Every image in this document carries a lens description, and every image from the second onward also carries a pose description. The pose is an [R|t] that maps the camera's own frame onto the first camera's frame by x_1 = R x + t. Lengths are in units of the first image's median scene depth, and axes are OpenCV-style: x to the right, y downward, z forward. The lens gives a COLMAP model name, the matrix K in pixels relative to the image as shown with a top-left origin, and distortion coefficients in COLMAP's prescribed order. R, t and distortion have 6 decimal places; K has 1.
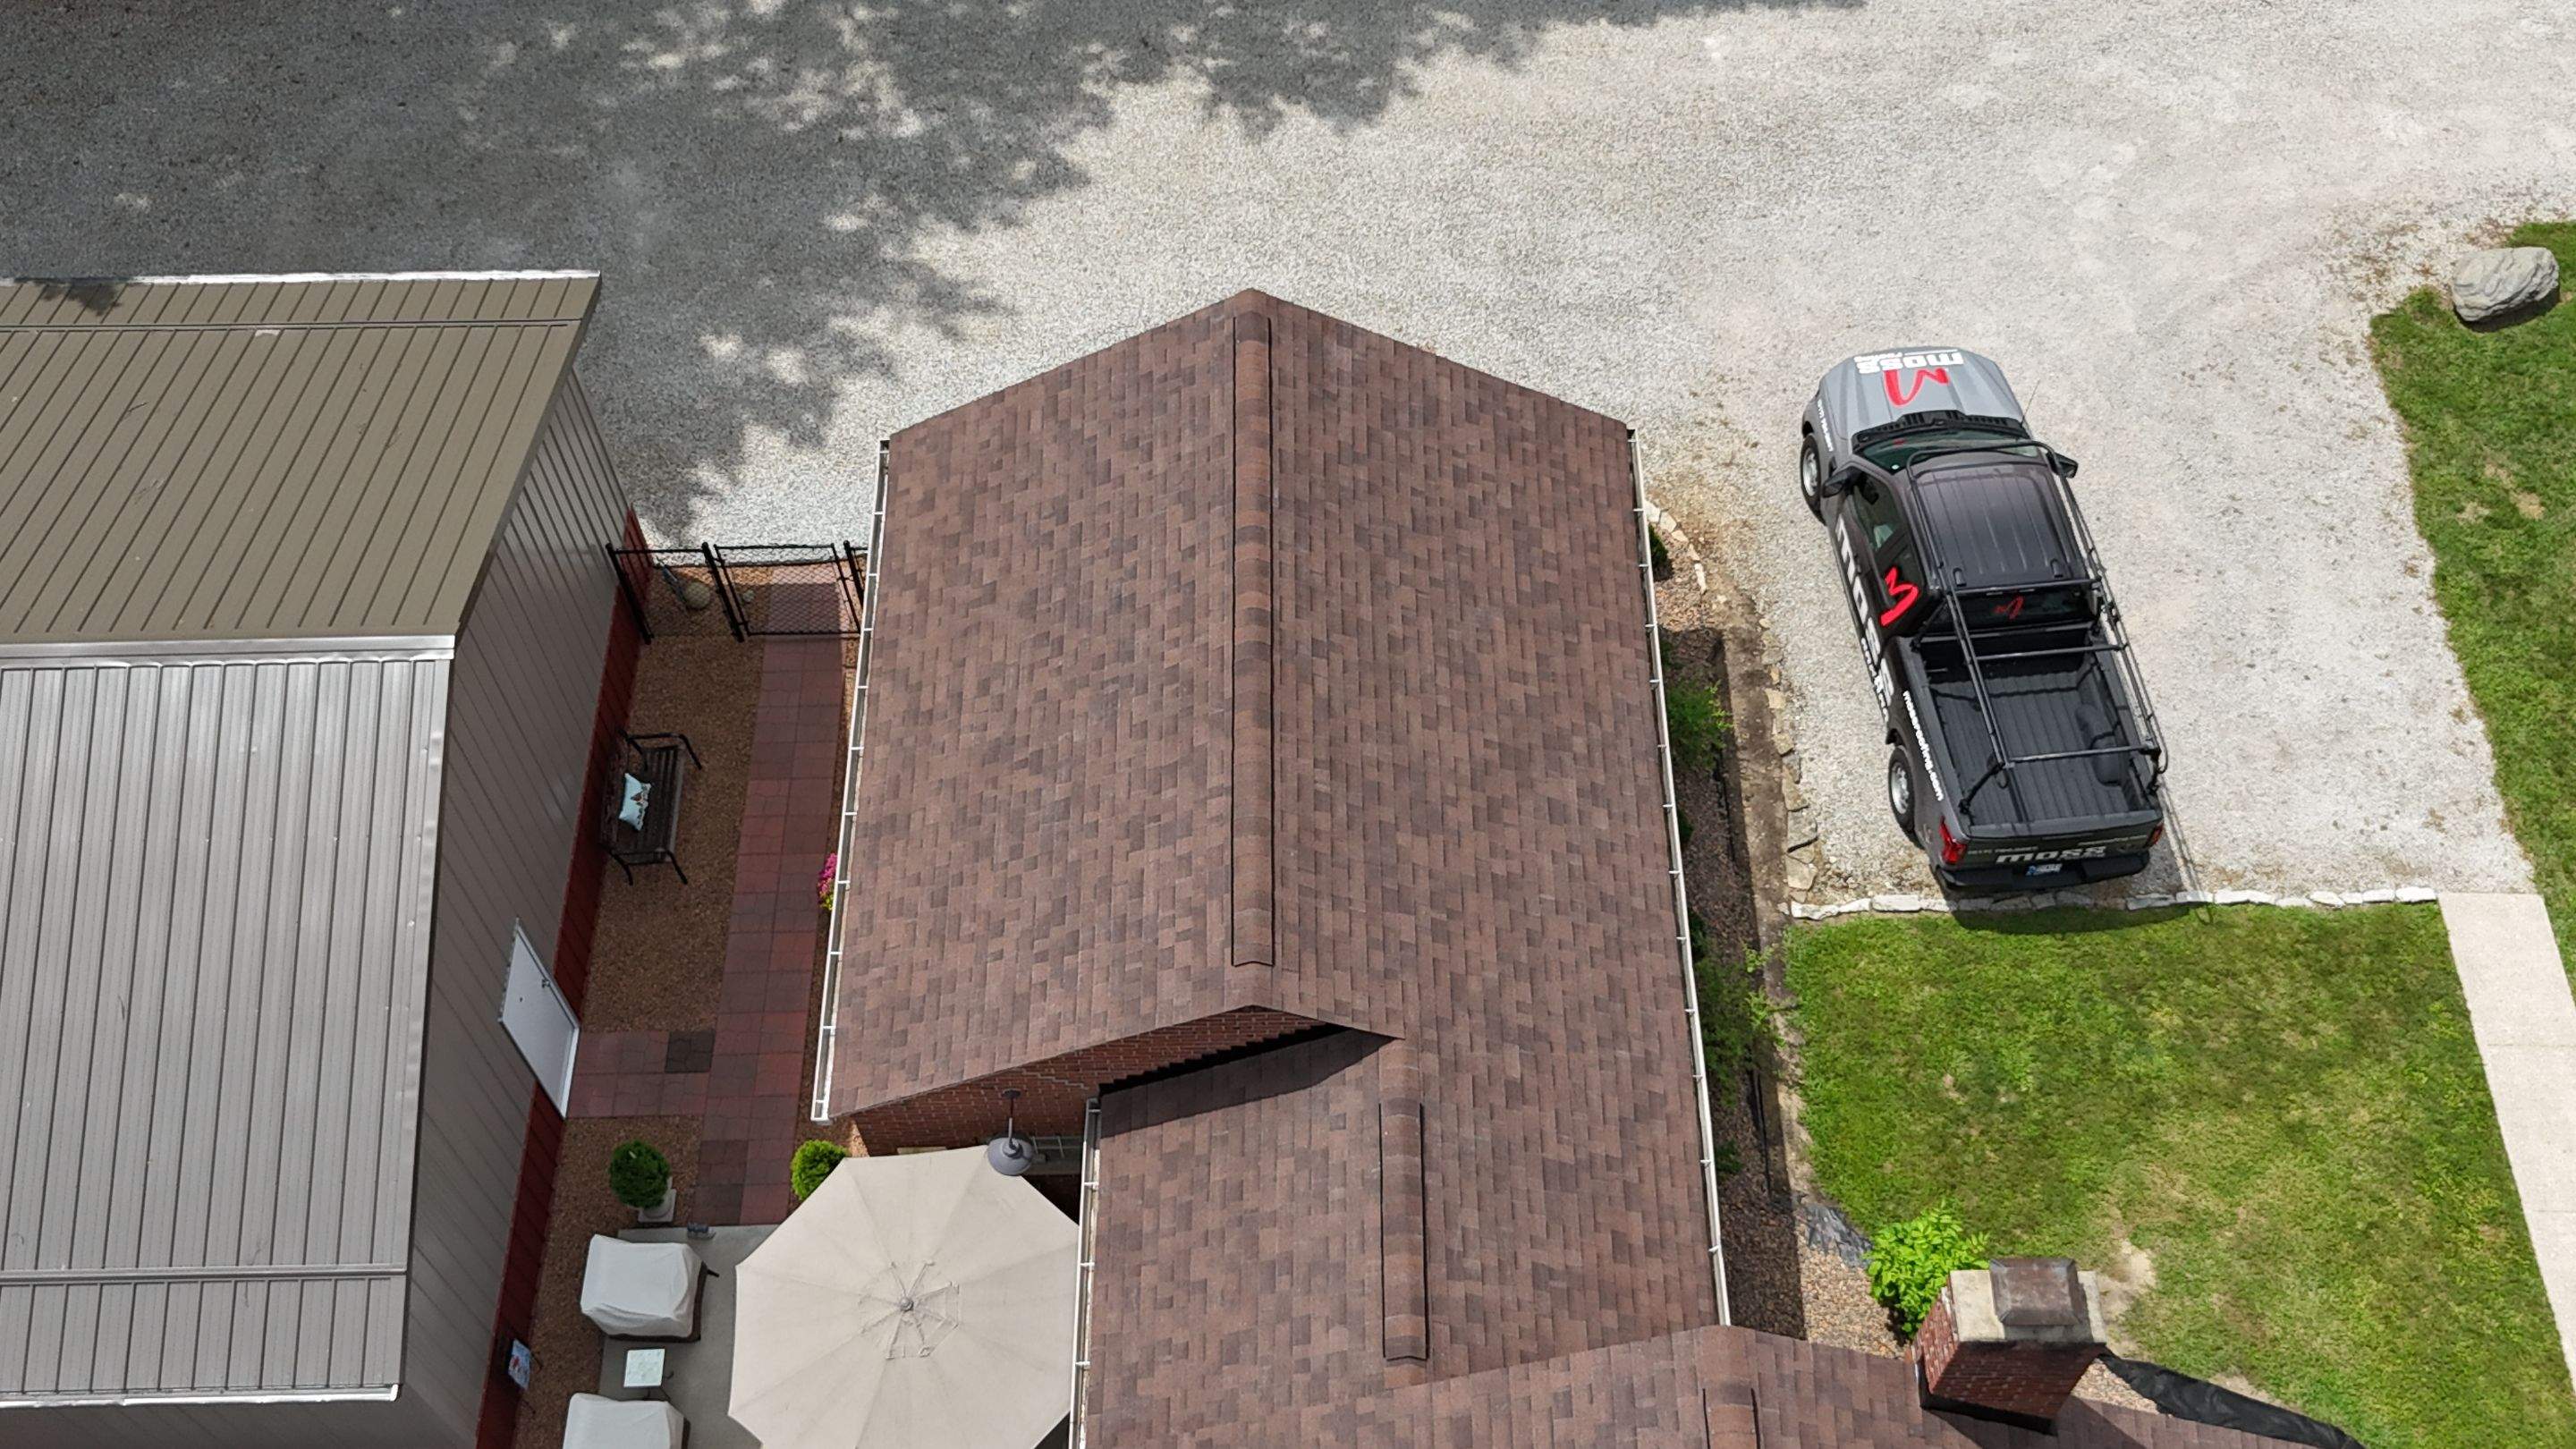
lens RADIAL K [[2586.8, 0, 1296.8], [0, 2586.8, 721.2], [0, 0, 1]] dist [0.170402, -0.432239]
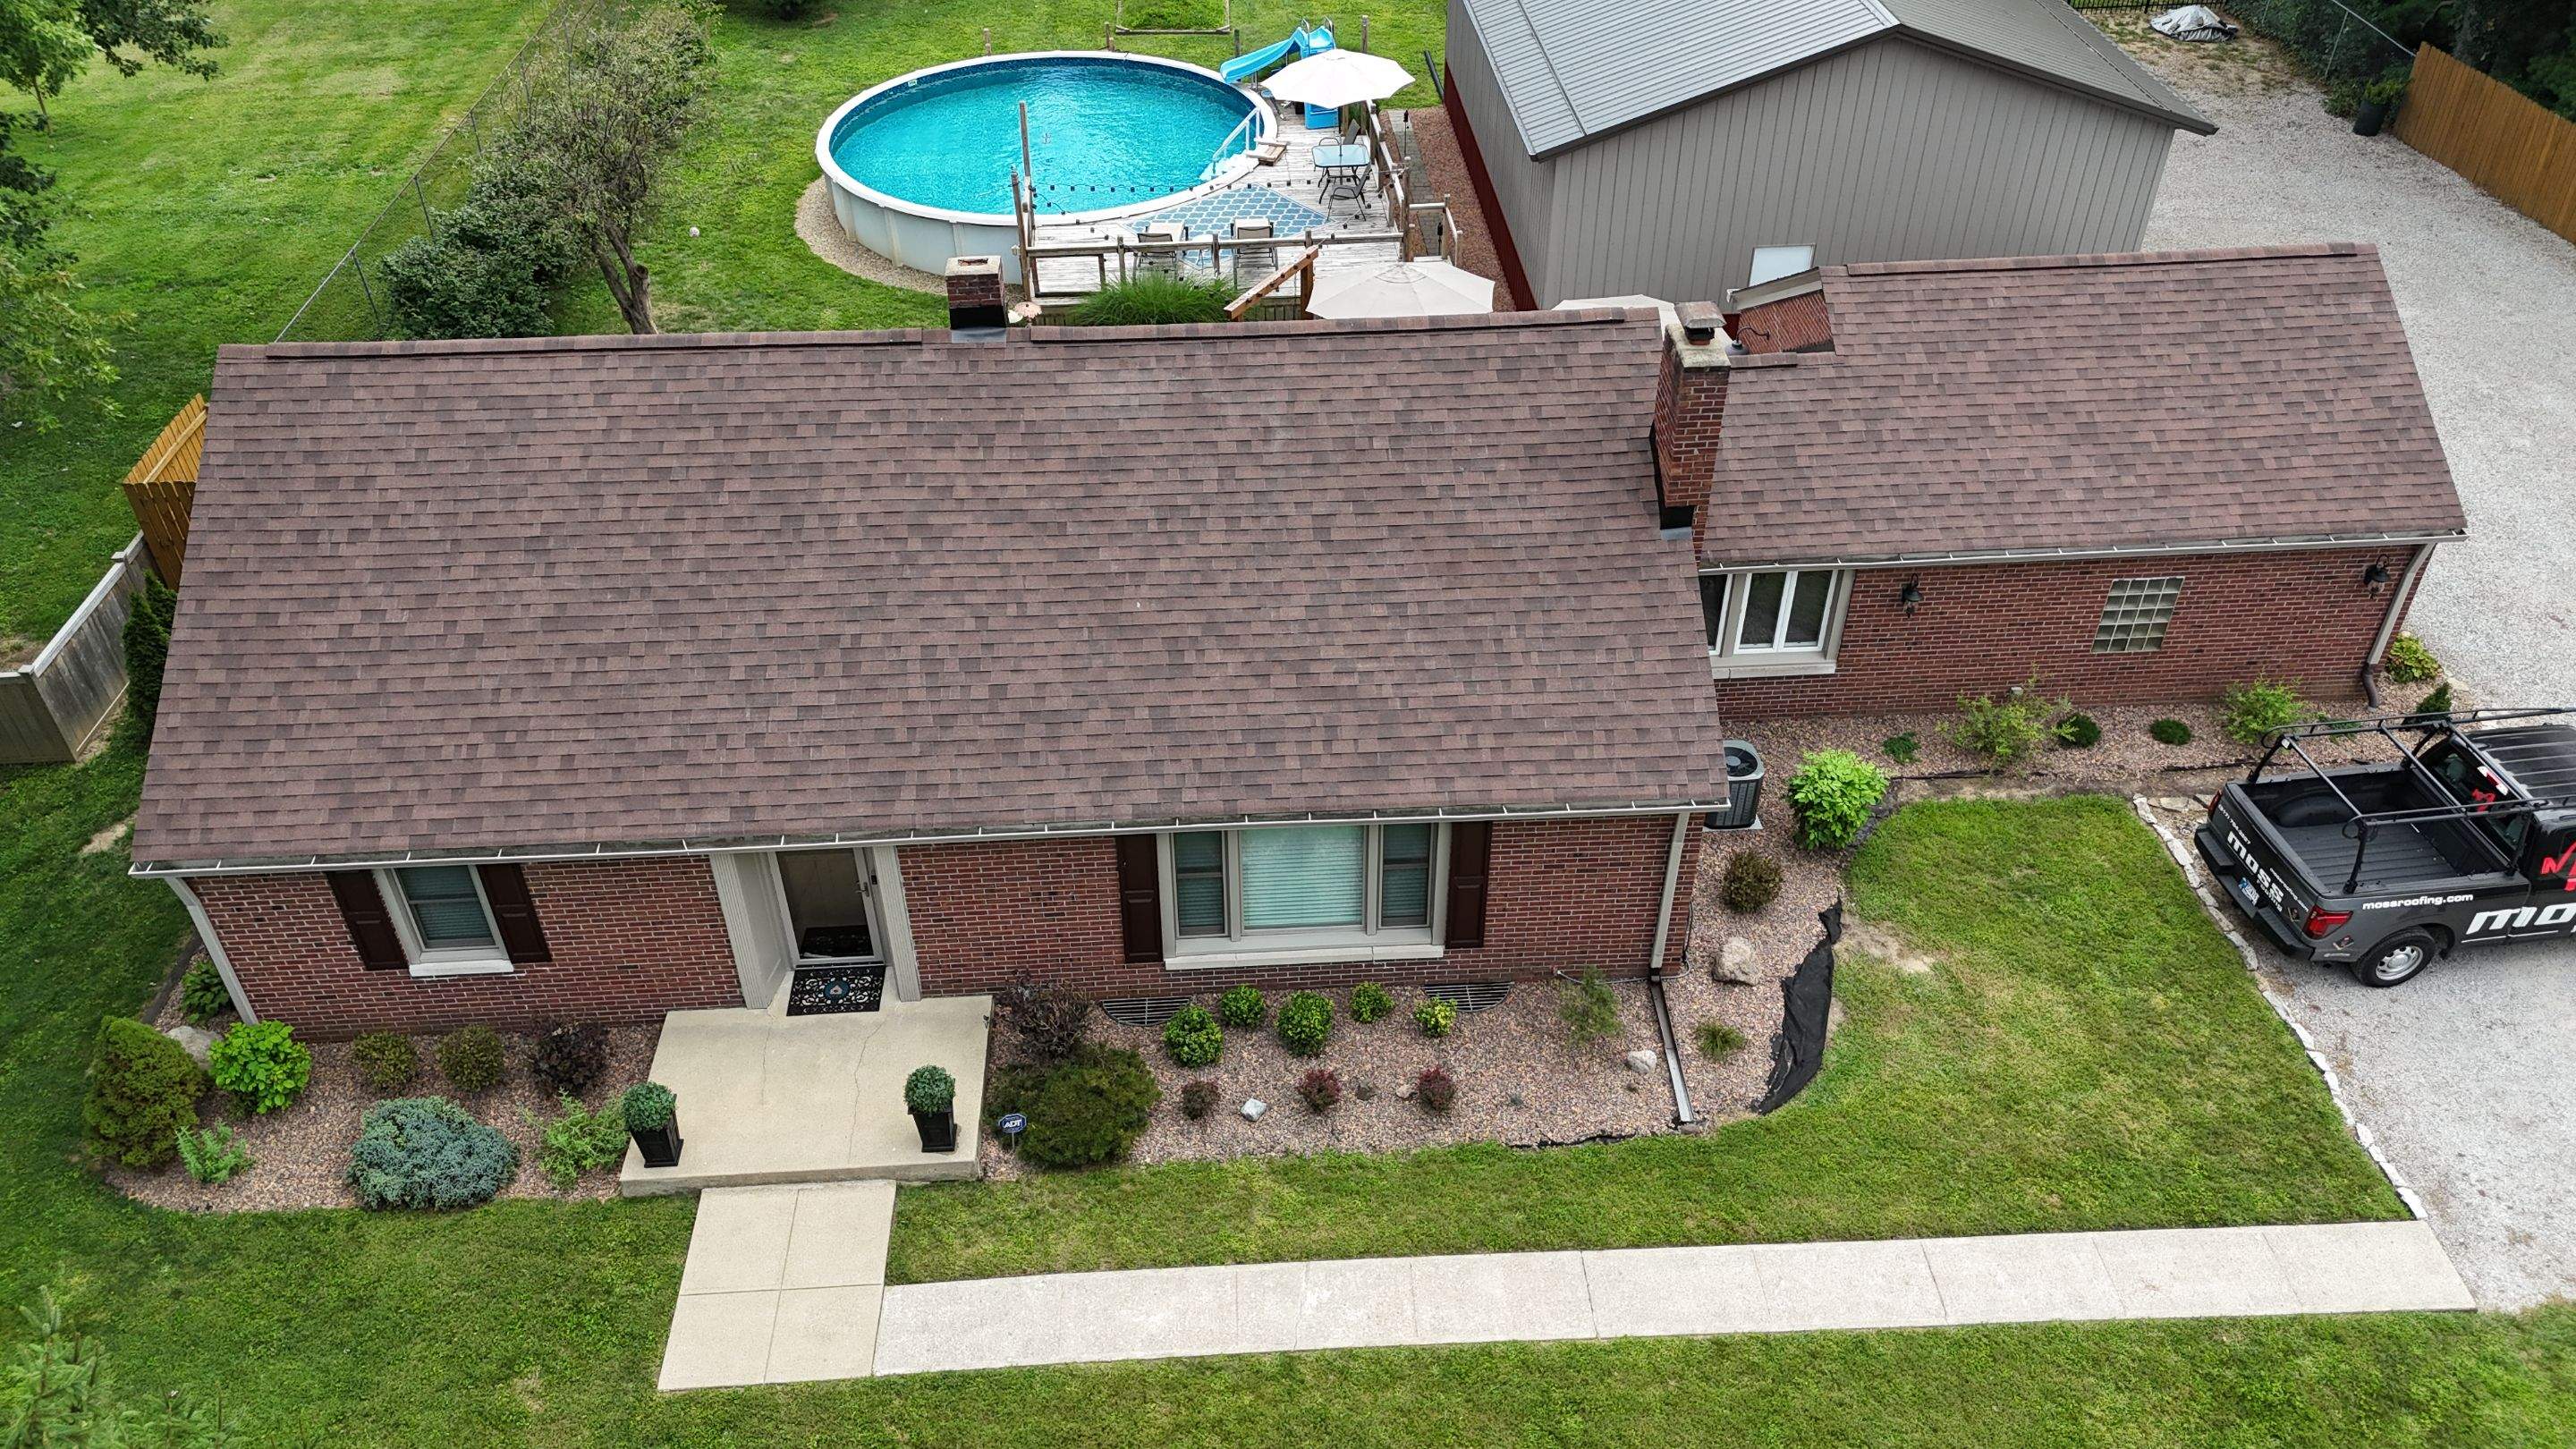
lens RADIAL K [[1894.5, 0, 1288.0], [0, 1894.5, 724.5], [0, 0, 1]] dist [0.048565, -0.022281]
pose [[0.055470, 0.625689, -0.778097, 1.031980], [-0.840240, 0.450230, 0.302142, 0.147124], [0.539370, 0.637028, 0.550704, 0.298831]]
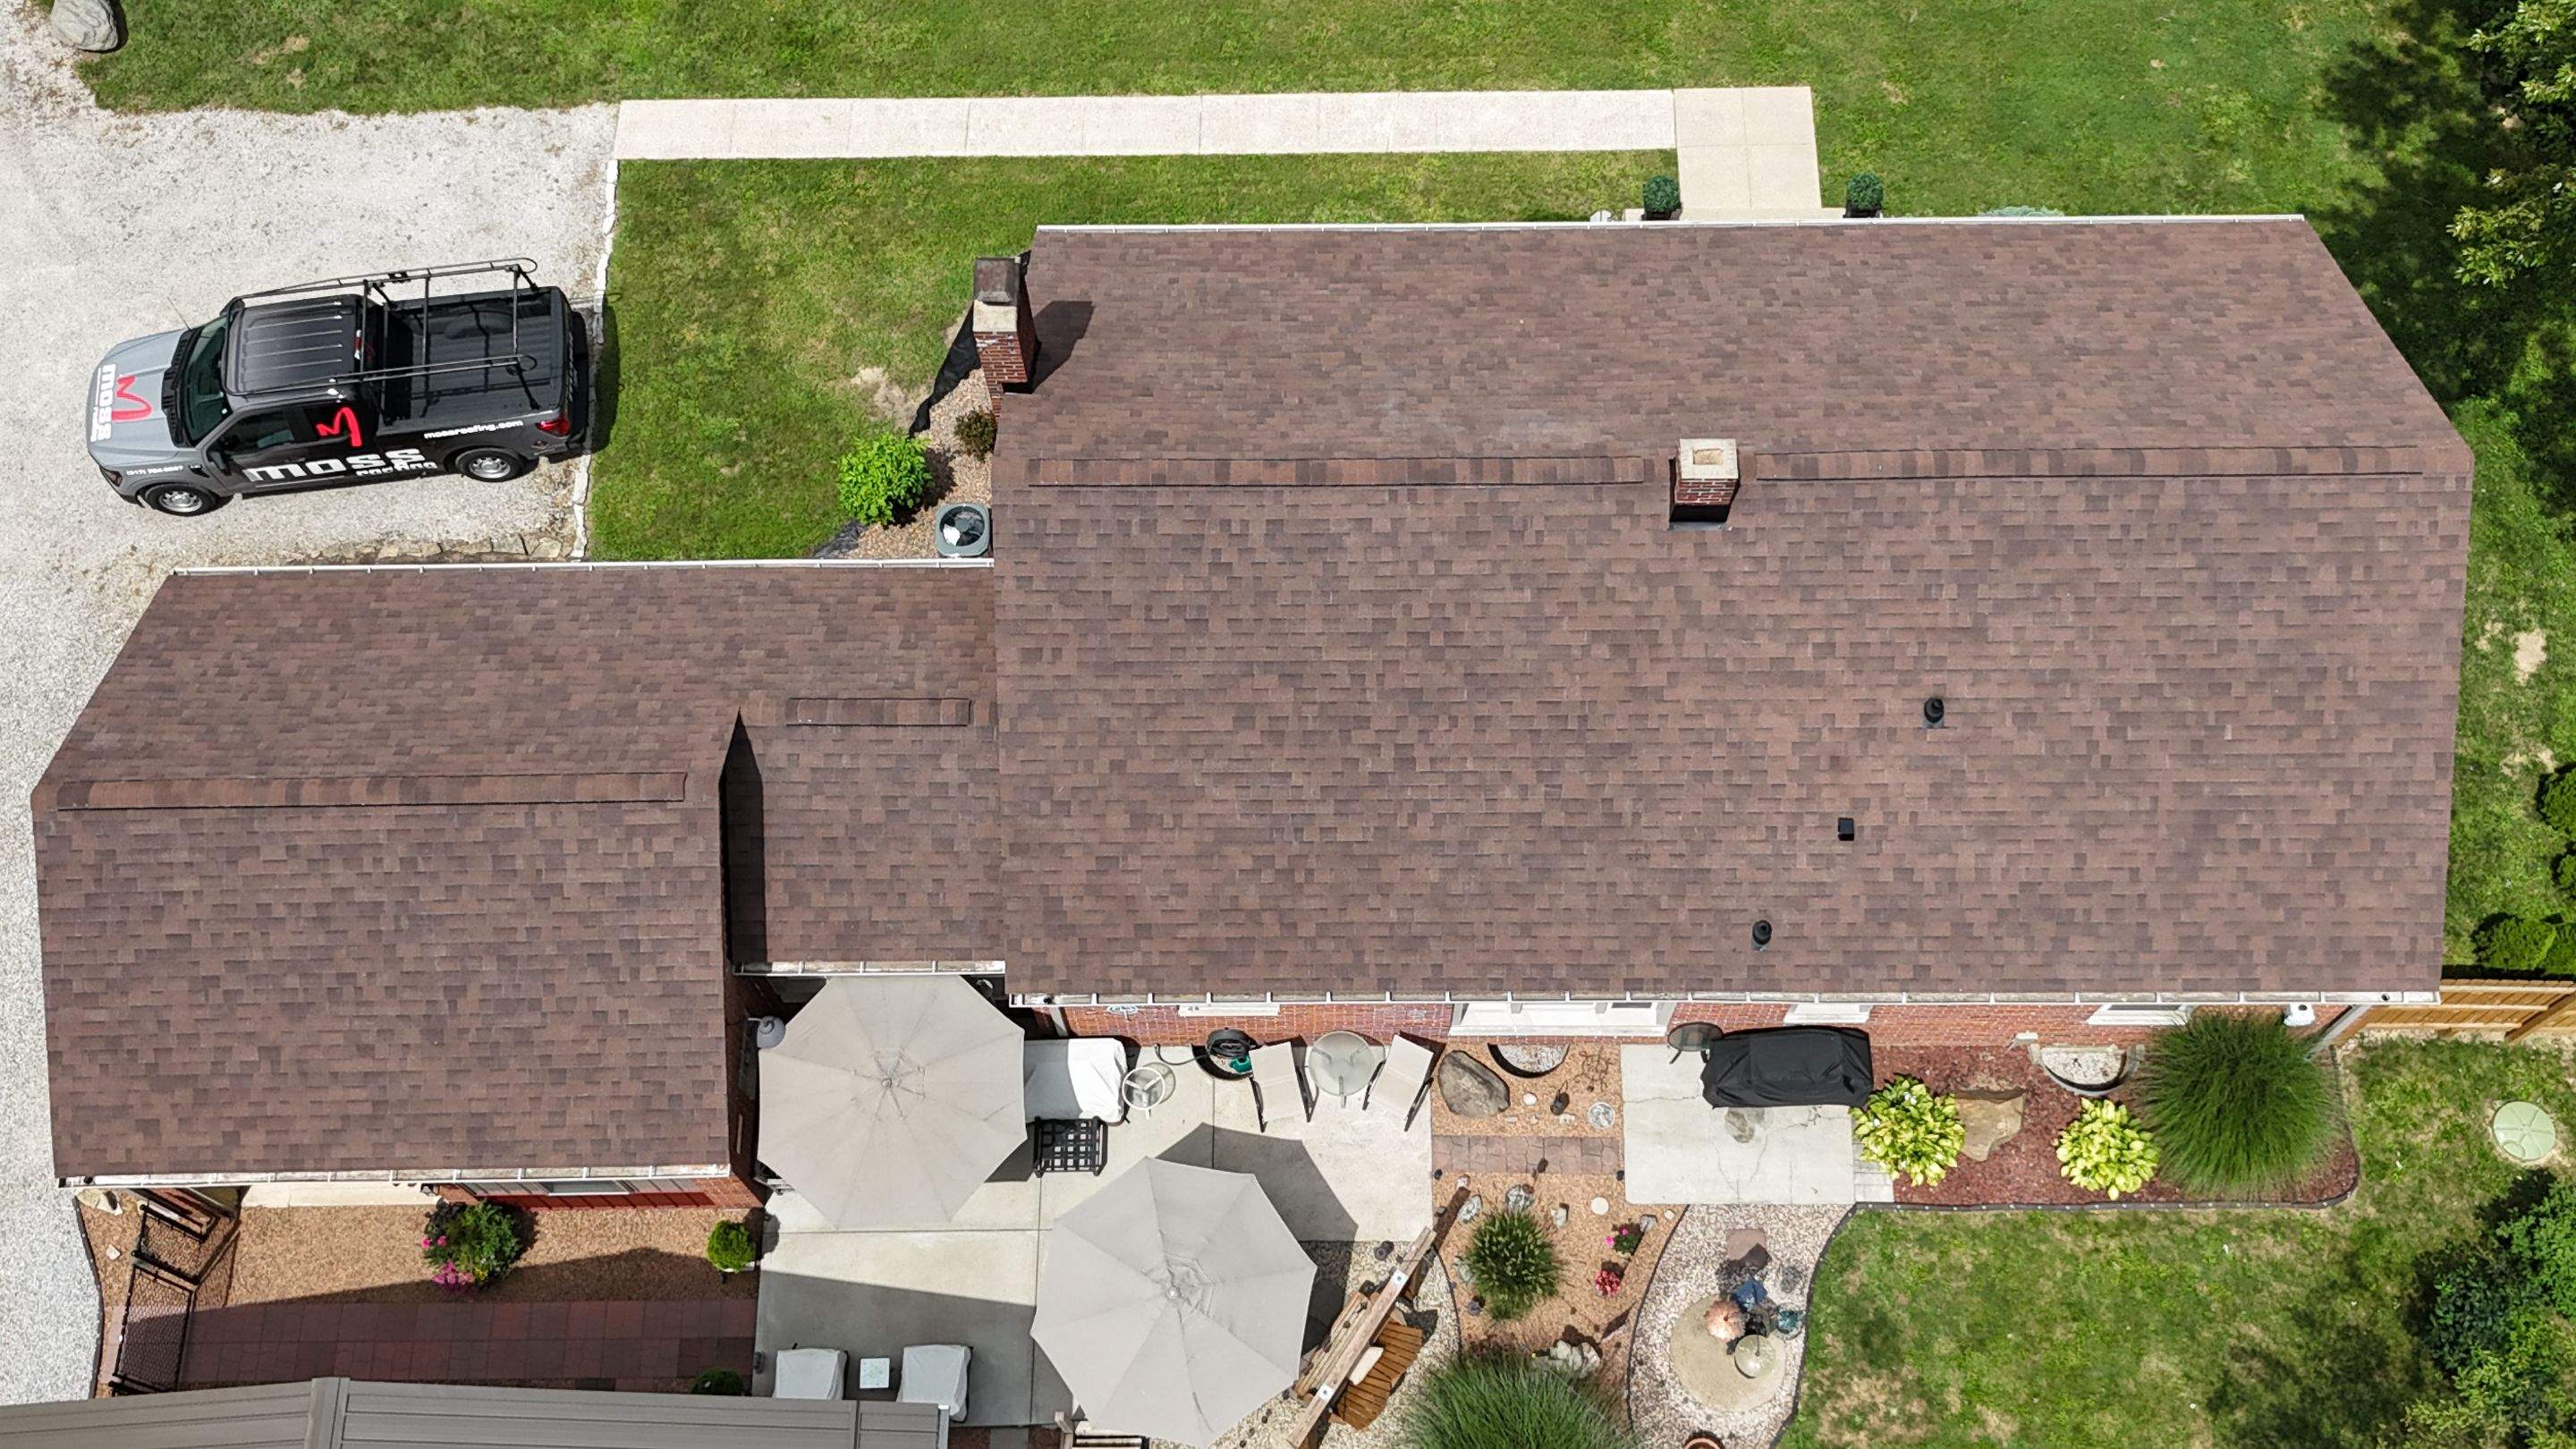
lens RADIAL K [[2587.3, 0, 1283.4], [0, 2587.3, 719.8], [0, 0, 1]] dist [0.089074, -0.180068]
pose [[0.003598, -0.912665, 0.408693, -0.512408], [0.856018, 0.214081, 0.470534, -0.271365], [-0.516933, 0.348156, 0.782028, -0.235664]]
